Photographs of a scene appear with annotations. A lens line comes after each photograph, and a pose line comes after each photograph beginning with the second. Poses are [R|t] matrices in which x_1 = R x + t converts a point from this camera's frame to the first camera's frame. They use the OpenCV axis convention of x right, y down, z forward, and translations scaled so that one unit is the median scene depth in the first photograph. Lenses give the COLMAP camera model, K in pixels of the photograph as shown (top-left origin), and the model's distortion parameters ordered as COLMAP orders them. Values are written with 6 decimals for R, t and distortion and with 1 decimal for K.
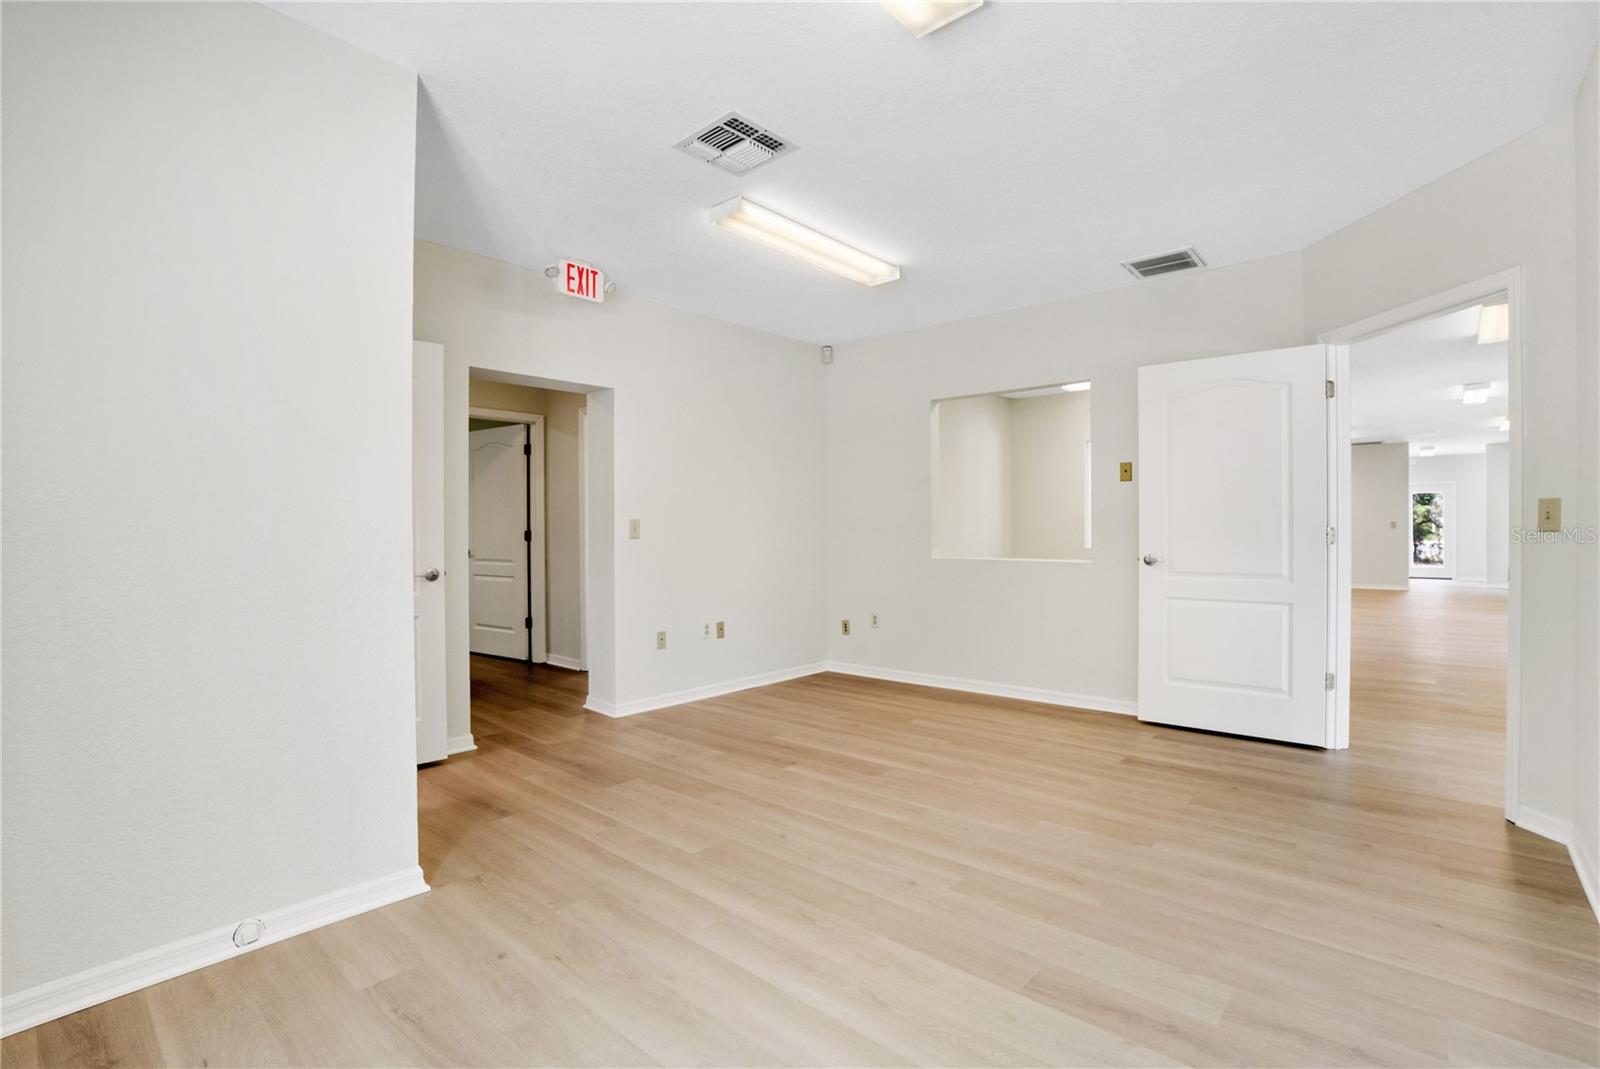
lens RADIAL K [[738.1, 0, 806.9], [0, 738.1, 526.7], [0, 0, 1]] dist [-0.043363, 0.005270]
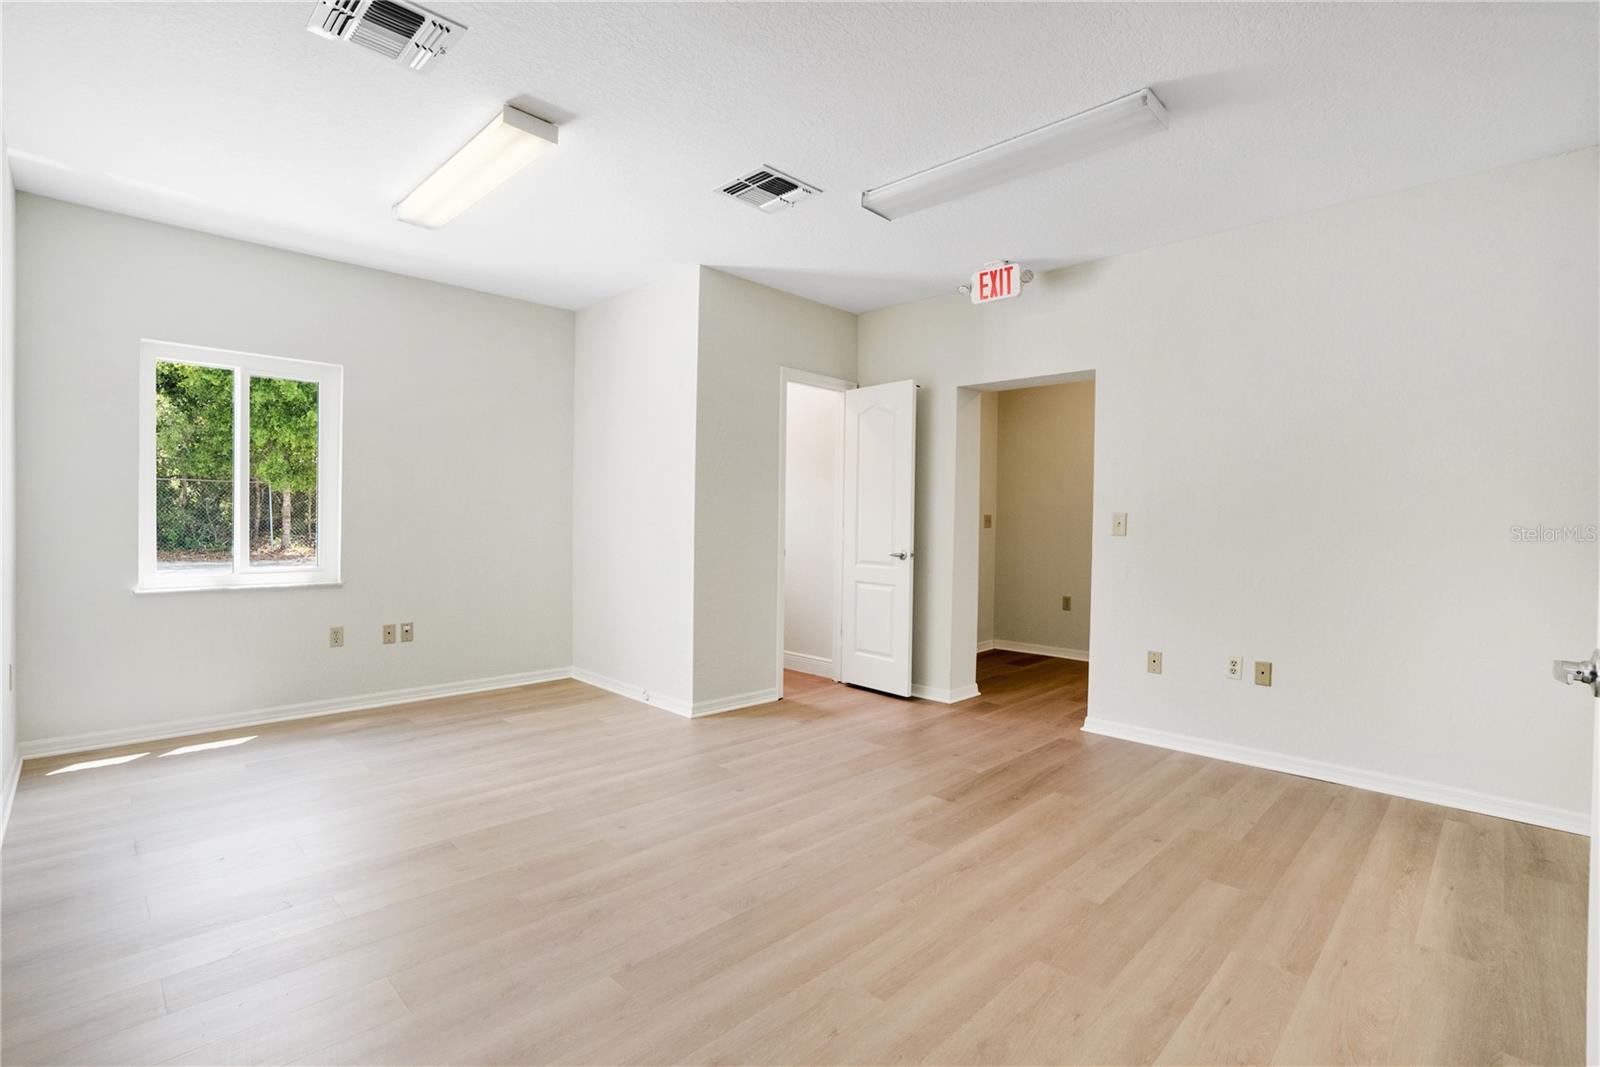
lens RADIAL K [[738.1, 0, 803.3], [0, 738.1, 529.5], [0, 0, 1]] dist [-0.043363, 0.005270]
pose [[-0.054608, 0.013766, -0.998413, 0.766084], [-0.005447, 0.999886, 0.014085, -0.000770], [0.998493, 0.006208, -0.054527, 0.807805]]
